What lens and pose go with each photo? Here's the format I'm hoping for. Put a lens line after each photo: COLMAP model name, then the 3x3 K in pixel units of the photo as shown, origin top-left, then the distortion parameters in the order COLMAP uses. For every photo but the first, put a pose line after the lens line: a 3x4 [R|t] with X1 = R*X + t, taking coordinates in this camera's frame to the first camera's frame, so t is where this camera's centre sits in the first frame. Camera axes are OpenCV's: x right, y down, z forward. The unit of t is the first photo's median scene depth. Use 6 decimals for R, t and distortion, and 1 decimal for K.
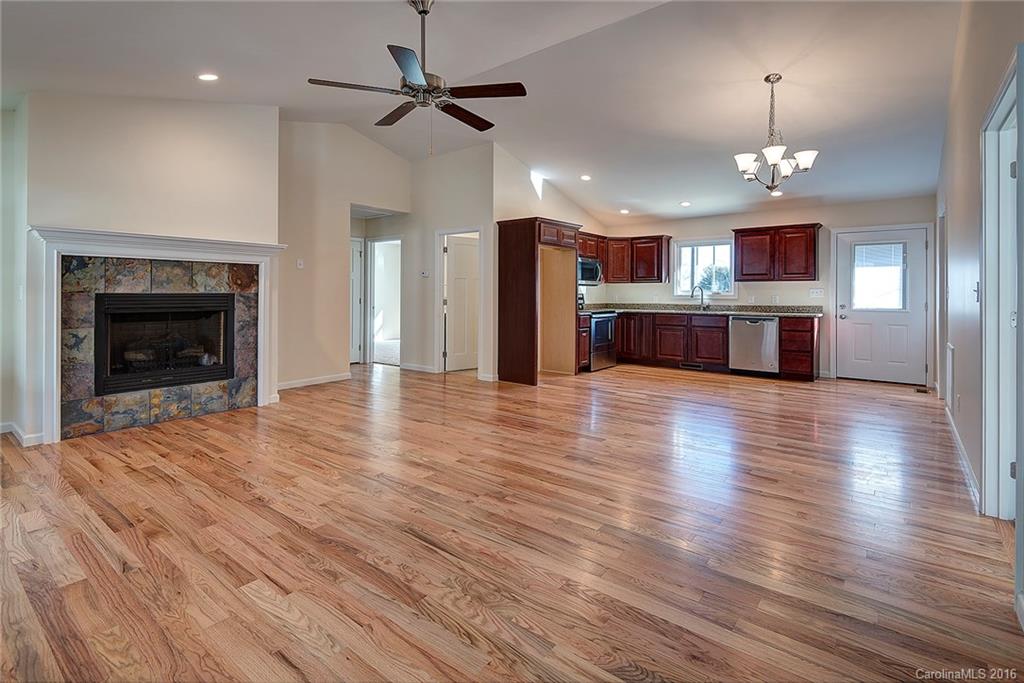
lens RADIAL K [[484.9, 0, 522.9], [0, 484.9, 291.1], [0, 0, 1]] dist [0.020626, -0.000760]
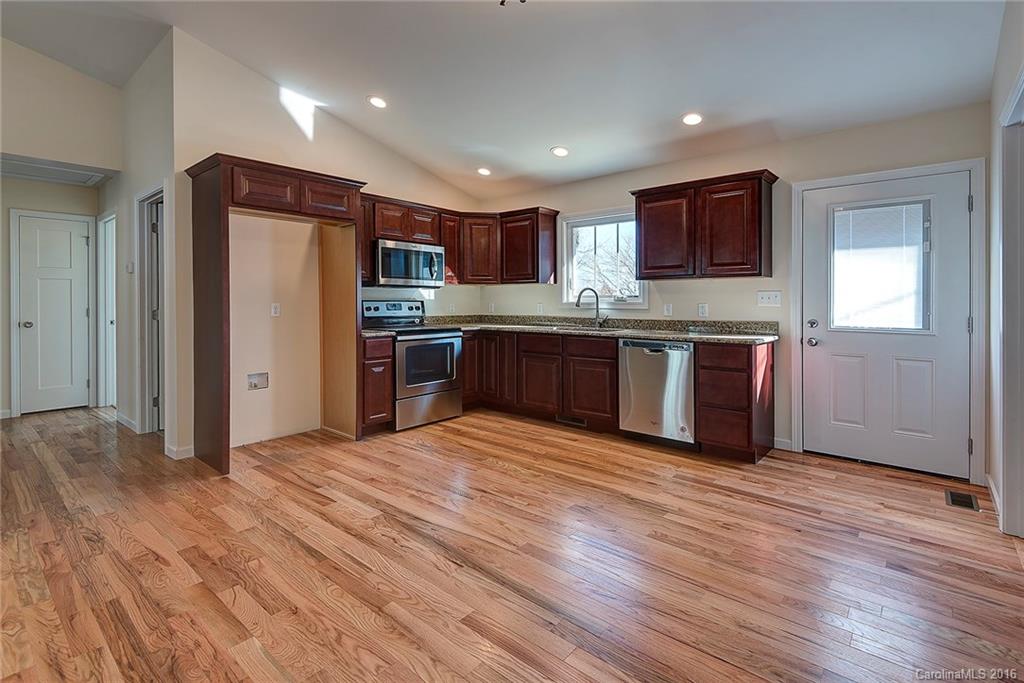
lens RADIAL K [[484.9, 0, 538.0], [0, 484.9, 298.3], [0, 0, 1]] dist [0.020626, -0.000760]
pose [[0.999439, -0.002370, -0.033422, 0.388241], [0.002451, 0.999994, 0.002375, 0.001583], [0.033416, -0.002455, 0.999439, 0.471954]]
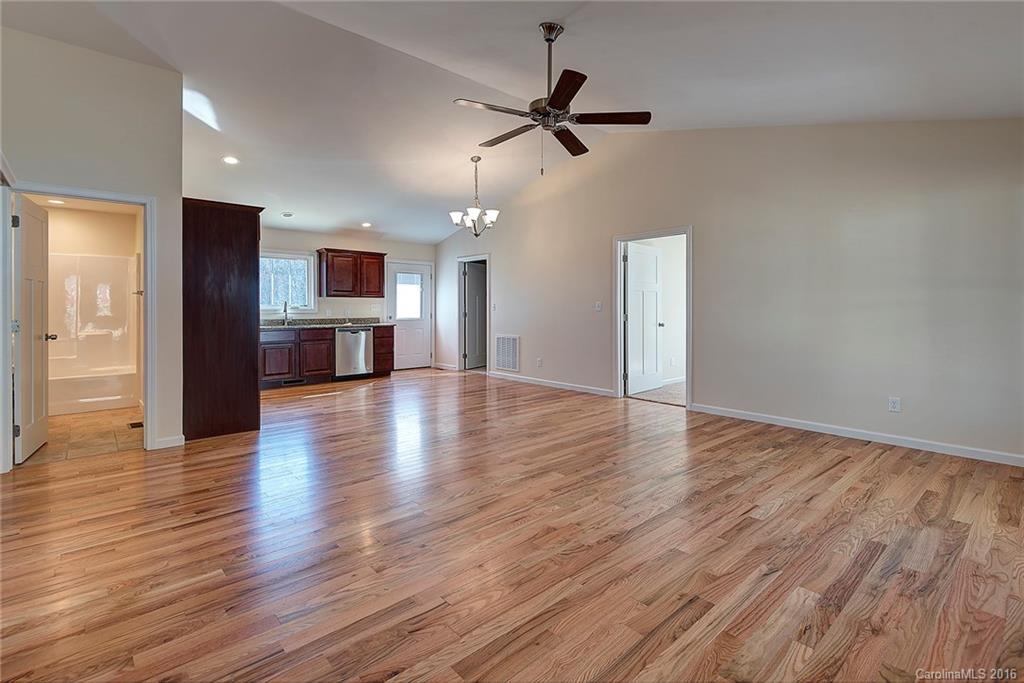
lens RADIAL K [[484.9, 0, 520.6], [0, 484.9, 310.4], [0, 0, 1]] dist [0.020626, -0.000760]
pose [[0.161690, -0.004753, 0.986830, -0.649937], [-0.000847, 0.999987, 0.004956, 0.005513], [-0.986841, -0.001637, 0.161684, 0.465221]]
